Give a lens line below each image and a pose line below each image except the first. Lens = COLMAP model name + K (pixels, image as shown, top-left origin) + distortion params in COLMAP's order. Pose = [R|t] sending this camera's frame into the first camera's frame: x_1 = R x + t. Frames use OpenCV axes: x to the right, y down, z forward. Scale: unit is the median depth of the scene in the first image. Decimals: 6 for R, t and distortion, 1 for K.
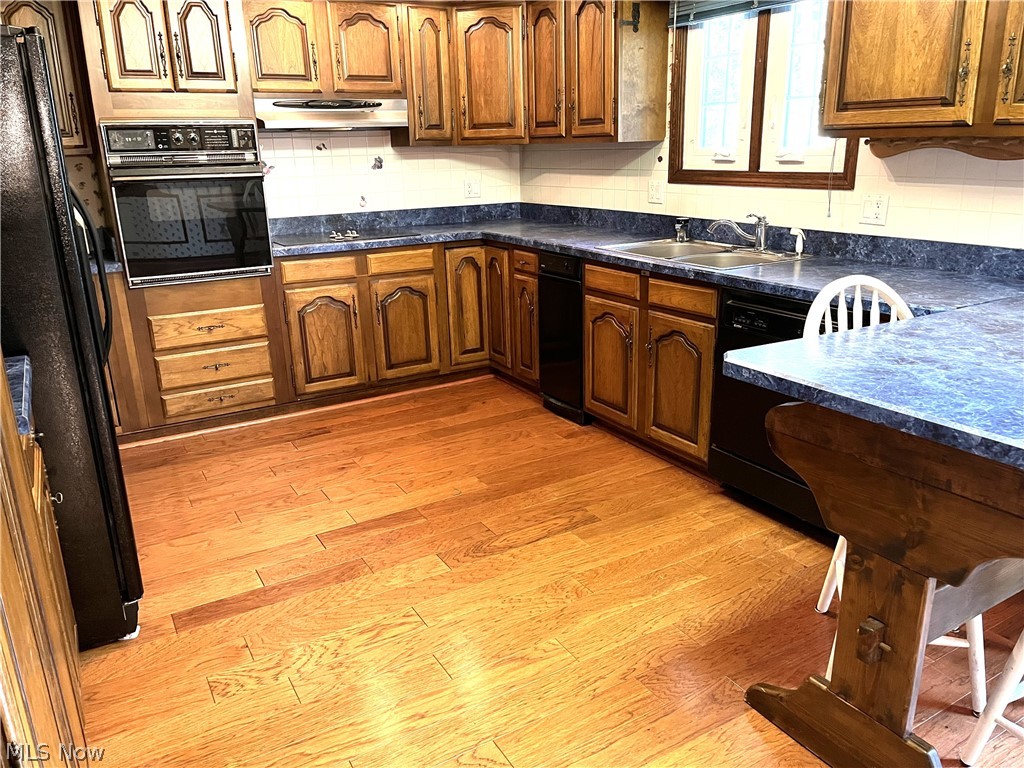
lens RADIAL K [[780.5, 0, 511.6], [0, 780.5, 382.5], [0, 0, 1]] dist [-0.008872, -0.010156]
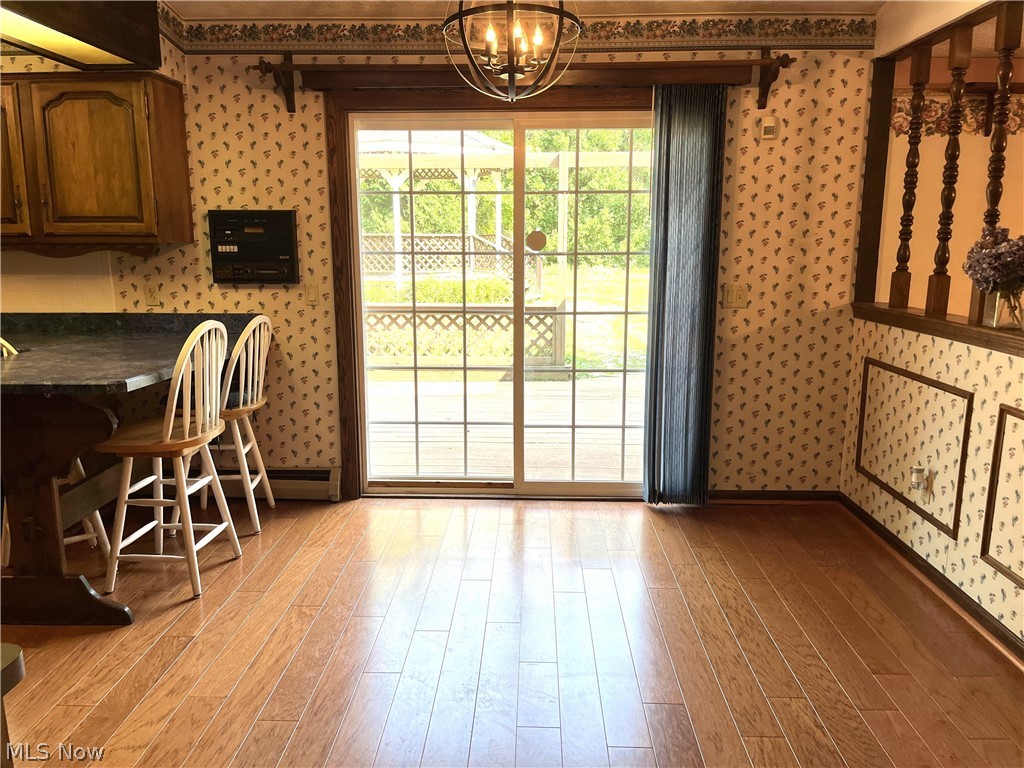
lens RADIAL K [[780.5, 0, 507.5], [0, 780.5, 387.7], [0, 0, 1]] dist [-0.008872, -0.010156]
pose [[0.528510, -0.131452, 0.838688, -0.263459], [0.238531, 0.971133, 0.001898, 0.199624], [-0.814728, 0.199050, 0.544608, -0.597606]]
